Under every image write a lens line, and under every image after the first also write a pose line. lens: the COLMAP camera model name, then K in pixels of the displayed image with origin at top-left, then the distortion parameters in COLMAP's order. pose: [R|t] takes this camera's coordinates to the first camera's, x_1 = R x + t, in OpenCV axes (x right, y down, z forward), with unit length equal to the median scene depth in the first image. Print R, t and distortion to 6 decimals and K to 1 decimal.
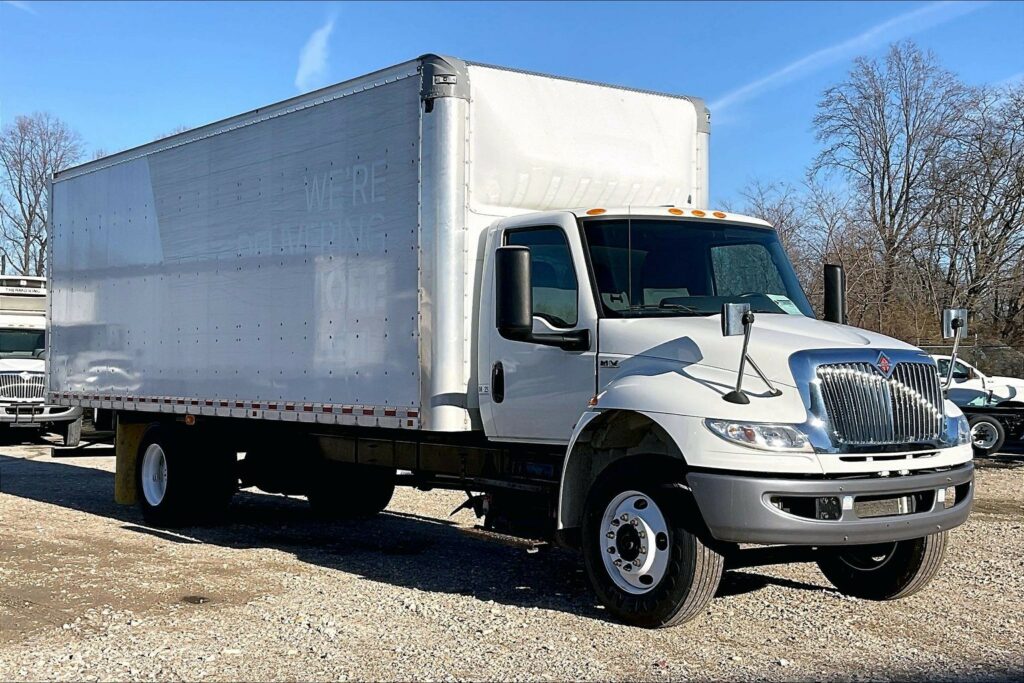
lens RADIAL K [[1410.3, 0, 511.5], [0, 1410.3, 368.1], [0, 0, 1]] dist [0.035131, -0.000041]
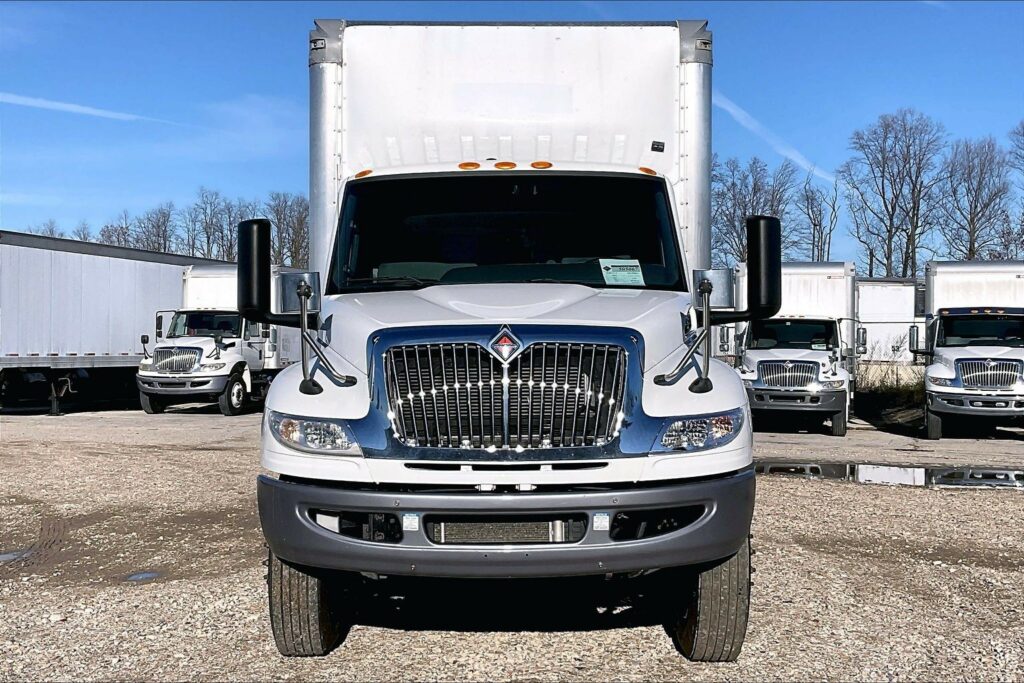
lens RADIAL K [[1387.1, 0, 512.0], [0, 1387.1, 341.5], [0, 0, 1]] dist [0.086820, -0.043430]
pose [[0.805846, -0.012024, -0.592003, 0.696927], [0.004942, 0.999896, -0.013580, 0.005644], [0.592104, 0.008018, 0.805822, 0.388409]]
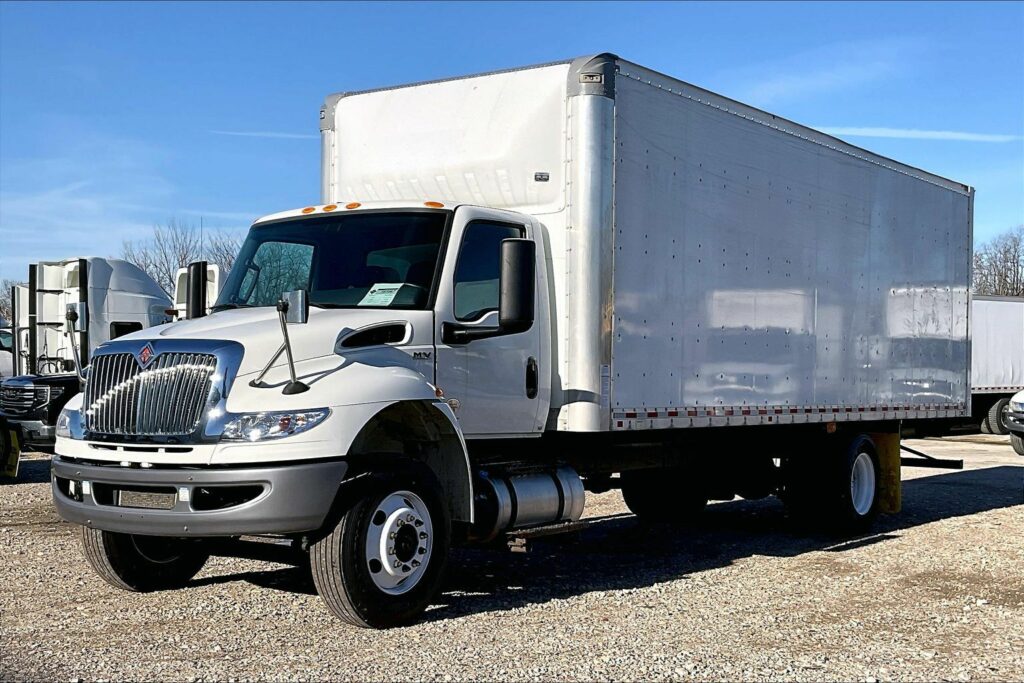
lens RADIAL K [[1416.3, 0, 495.4], [0, 1416.3, 349.8], [0, 0, 1]] dist [0.073700, -0.029087]
pose [[0.304068, -0.024638, -0.952332, 1.265338], [-0.004442, 0.999618, -0.027279, 0.019320], [0.952640, 0.012525, 0.303842, 0.910512]]
